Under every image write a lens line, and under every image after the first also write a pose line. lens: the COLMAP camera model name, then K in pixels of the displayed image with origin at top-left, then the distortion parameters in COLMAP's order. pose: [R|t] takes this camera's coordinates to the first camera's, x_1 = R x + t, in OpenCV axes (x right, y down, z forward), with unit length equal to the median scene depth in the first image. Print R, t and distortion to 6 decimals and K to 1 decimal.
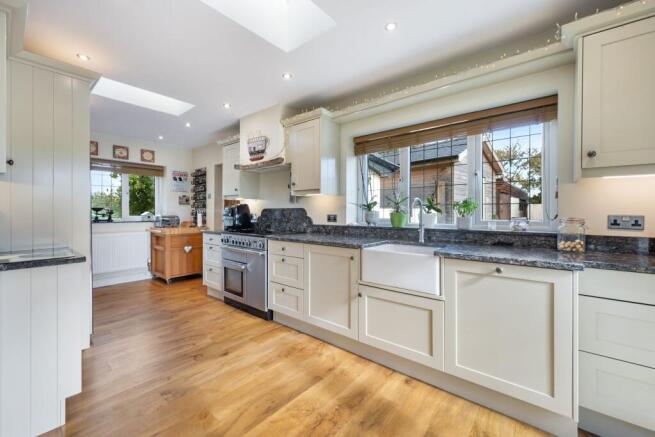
lens RADIAL K [[270.2, 0, 327.2], [0, 270.2, 210.0], [0, 0, 1]] dist [0.008987, 0.000131]
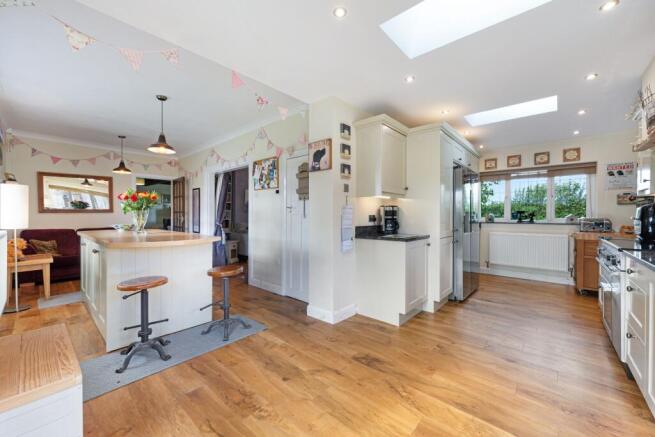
lens RADIAL K [[254.7, 0, 327.3], [0, 254.7, 217.1], [0, 0, 1]] dist [0.001825, -0.000289]
pose [[-0.022823, 0.009556, -0.999694, 0.268593], [0.007972, 0.999924, 0.009376, 0.002362], [0.999708, -0.007756, -0.022898, 0.183037]]
